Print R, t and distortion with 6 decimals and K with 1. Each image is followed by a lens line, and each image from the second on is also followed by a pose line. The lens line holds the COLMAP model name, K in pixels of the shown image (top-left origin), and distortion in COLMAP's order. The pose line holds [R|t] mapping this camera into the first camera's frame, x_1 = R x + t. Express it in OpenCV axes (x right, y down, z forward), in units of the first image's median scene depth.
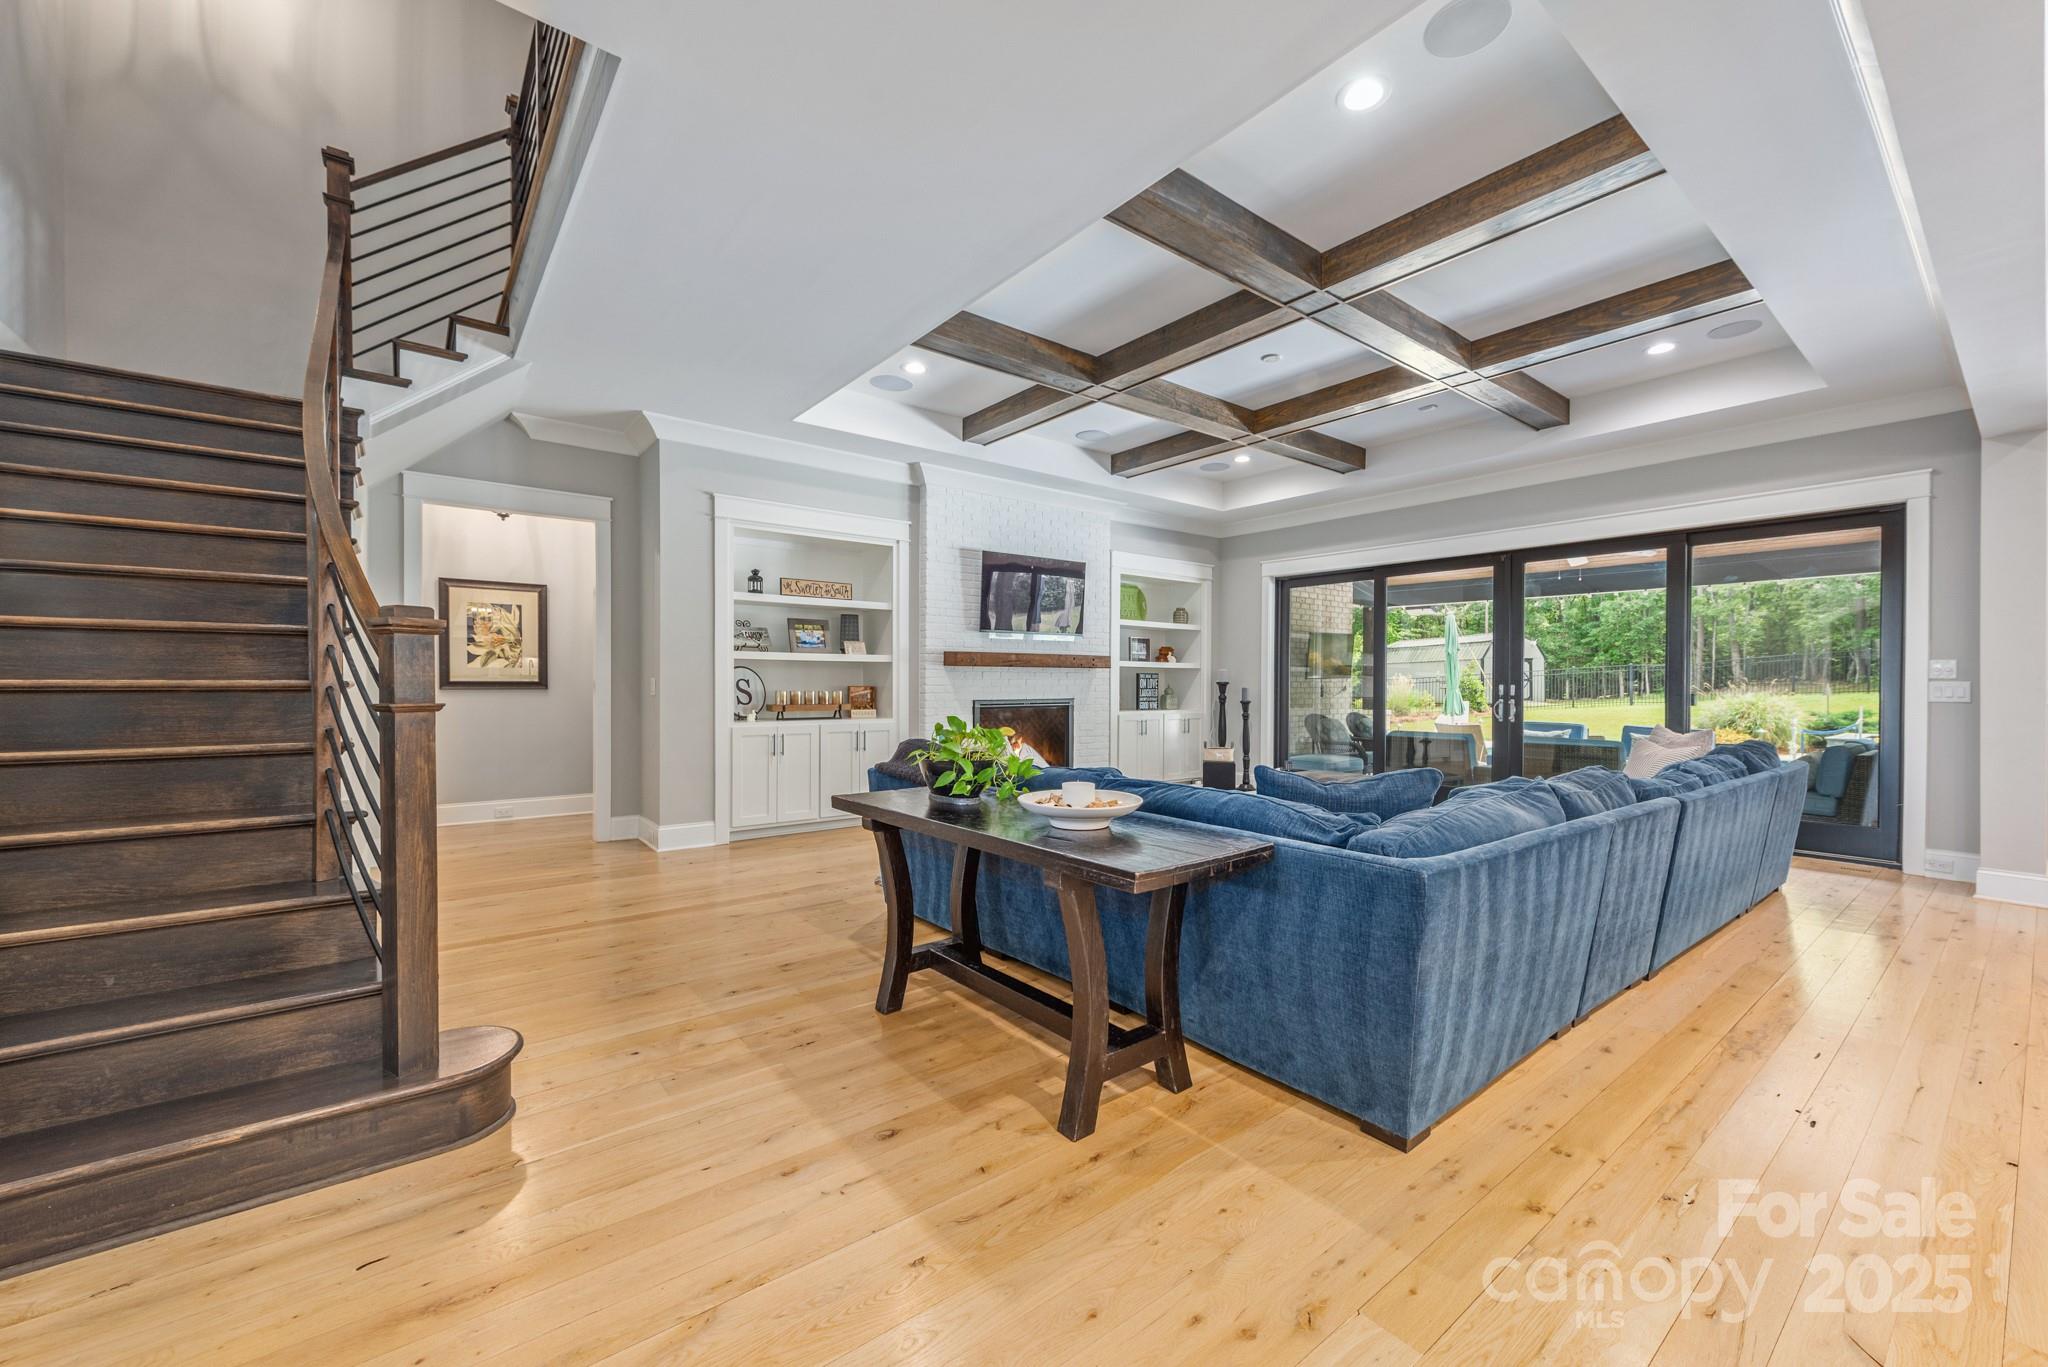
lens RADIAL K [[799.0, 0, 1028.5], [0, 799.0, 686.4], [0, 0, 1]] dist [0.011101, -0.000077]
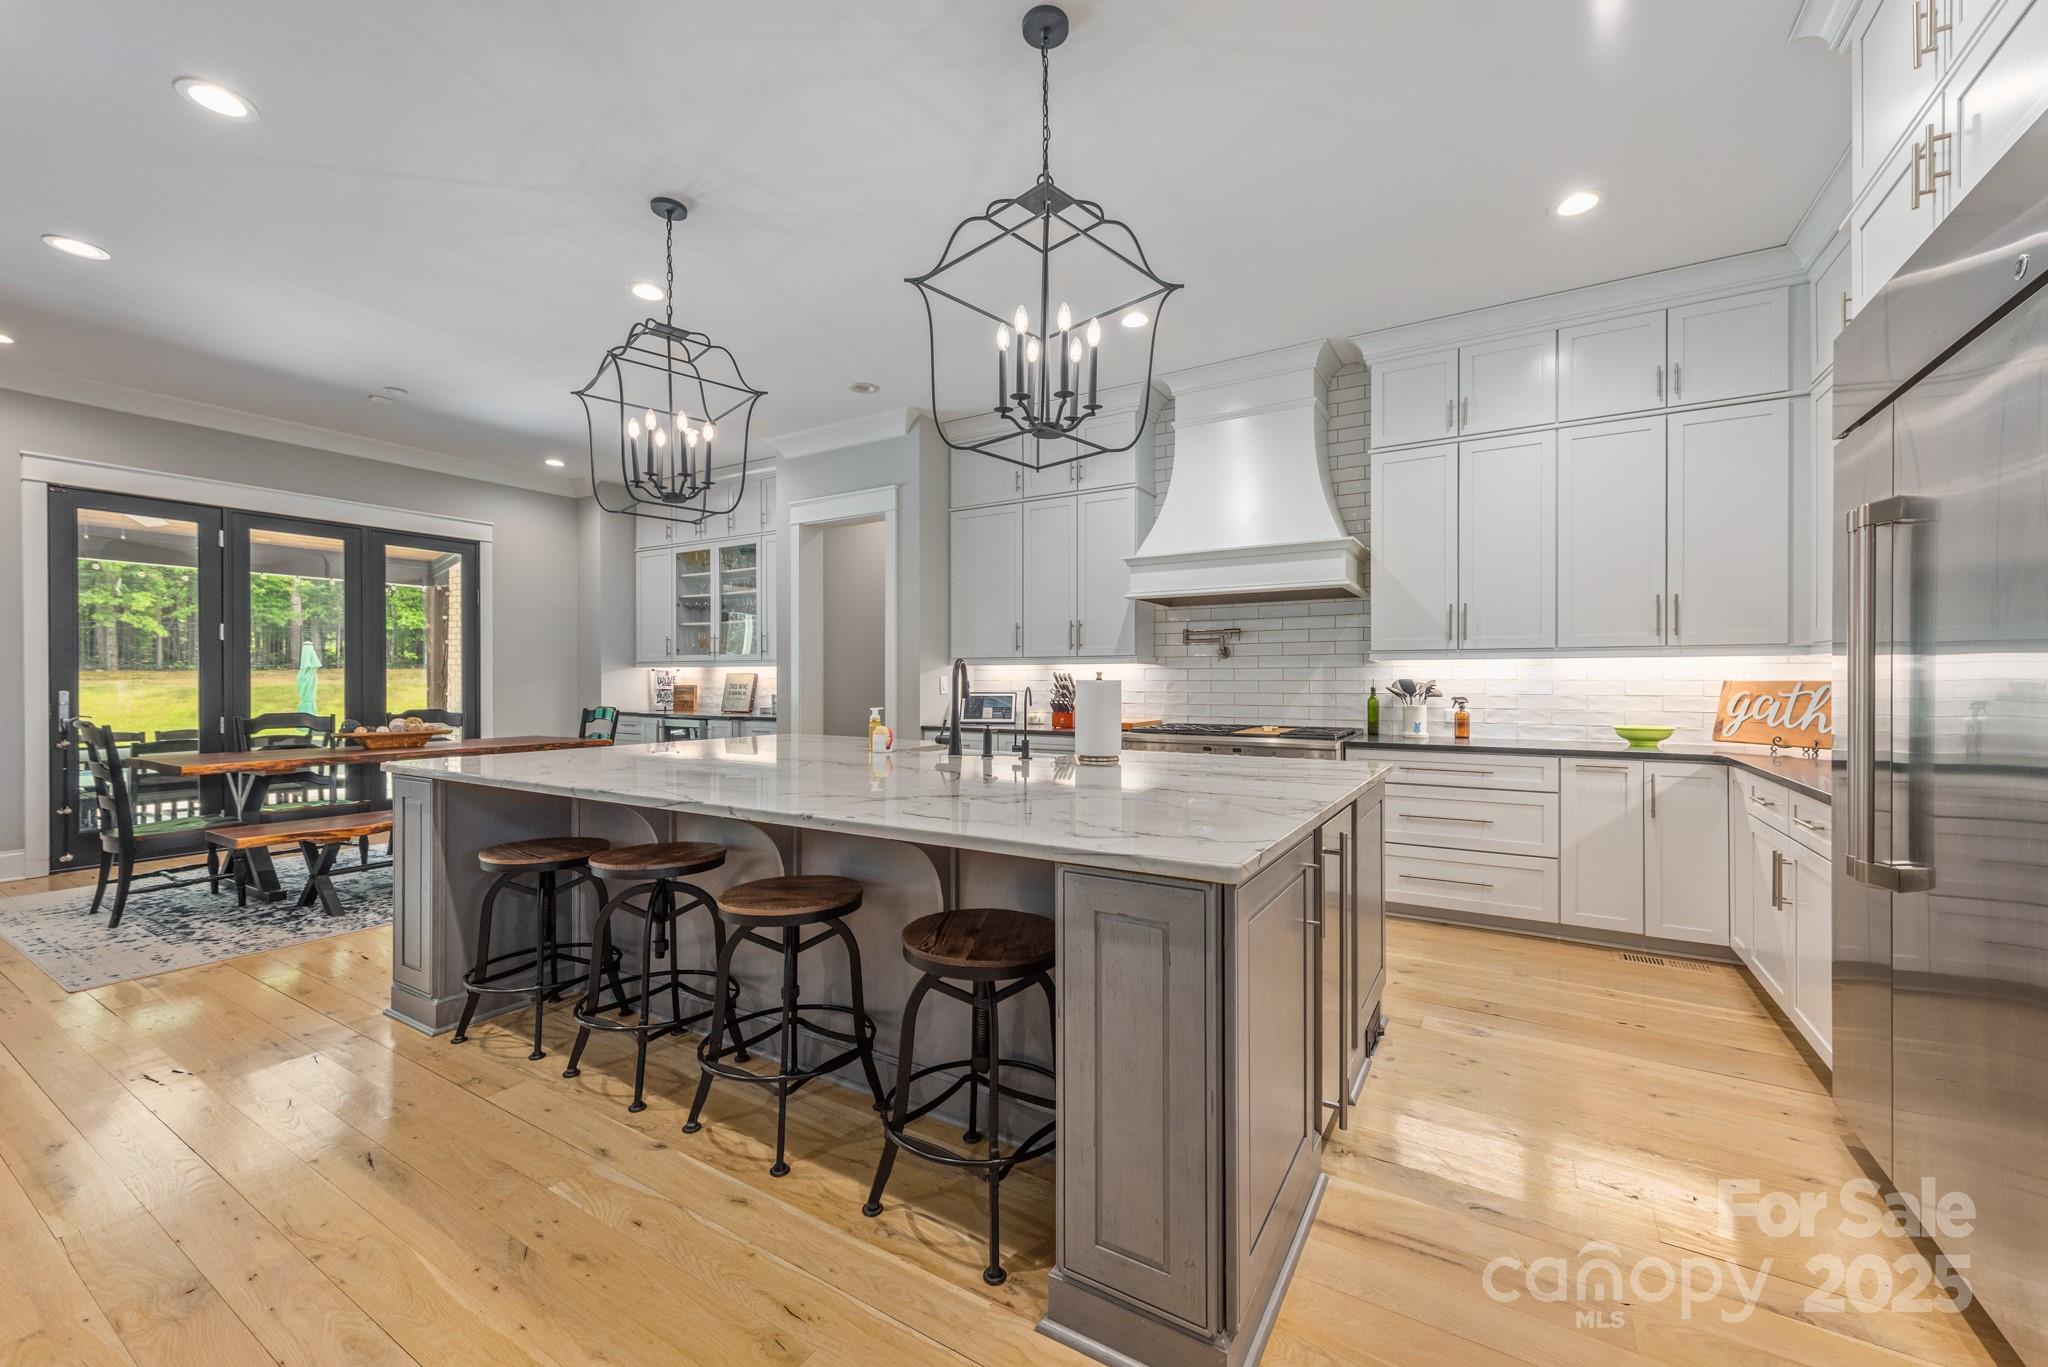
lens RADIAL K [[799.0, 0, 1027.0], [0, 799.0, 685.8], [0, 0, 1]] dist [0.011101, -0.000077]
pose [[-0.360604, -0.011802, 0.932644, -0.360599], [-0.003257, 0.999930, 0.011394, -0.007895], [-0.932713, 0.001071, -0.360617, 0.523083]]
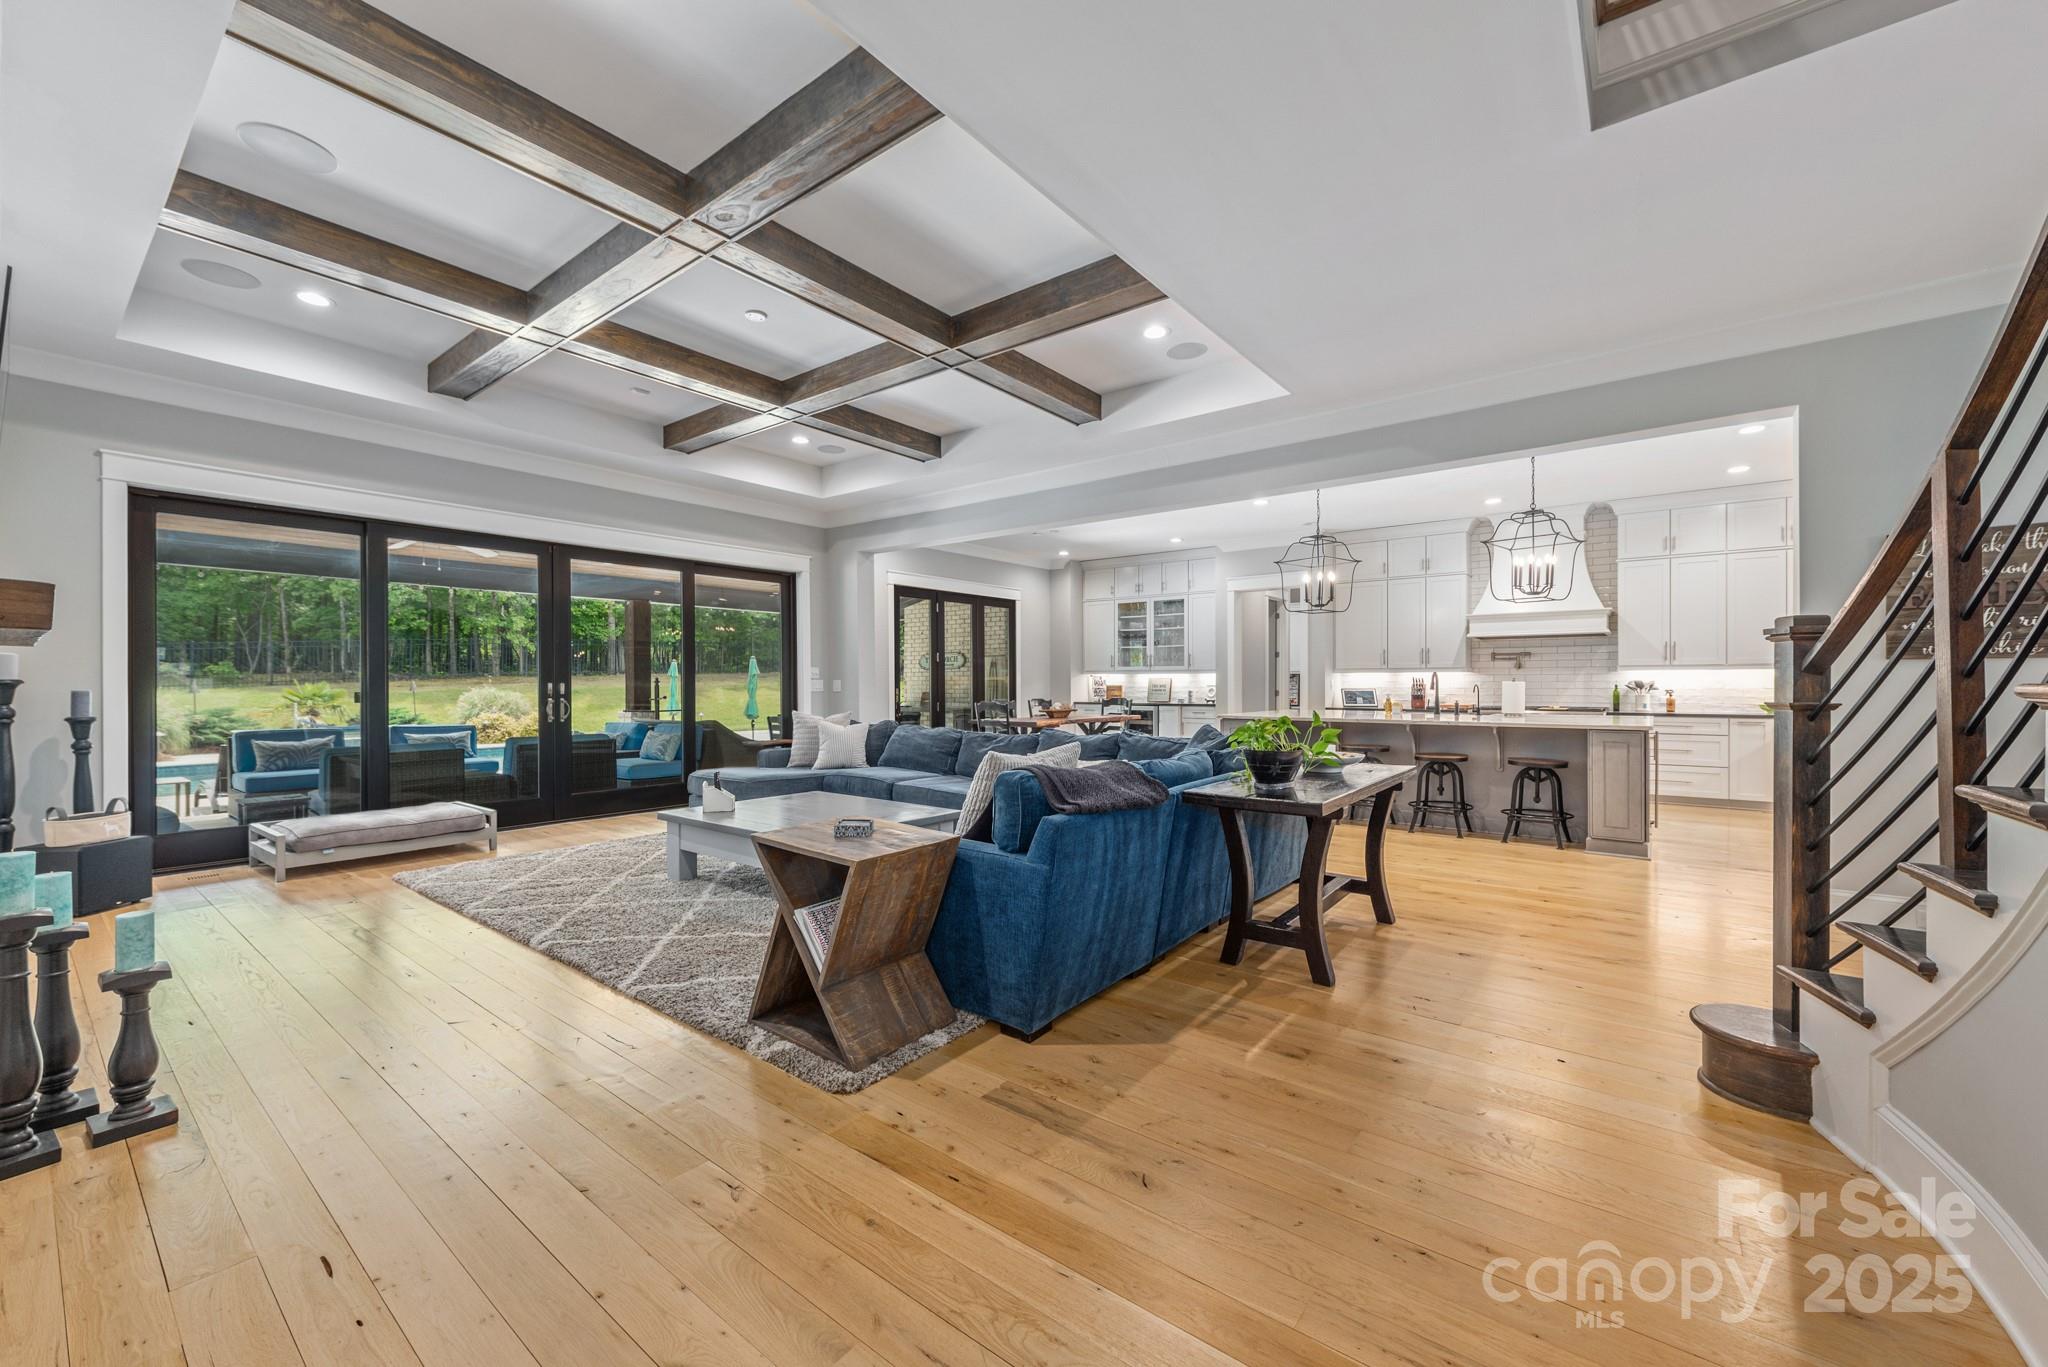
lens RADIAL K [[799.0, 0, 1027.5], [0, 799.0, 691.7], [0, 0, 1]] dist [0.011101, -0.000077]
pose [[-0.250234, -0.017259, 0.968032, -0.642721], [0.001411, 0.999834, 0.018191, -0.011095], [-0.968184, 0.005918, -0.250168, 0.943983]]
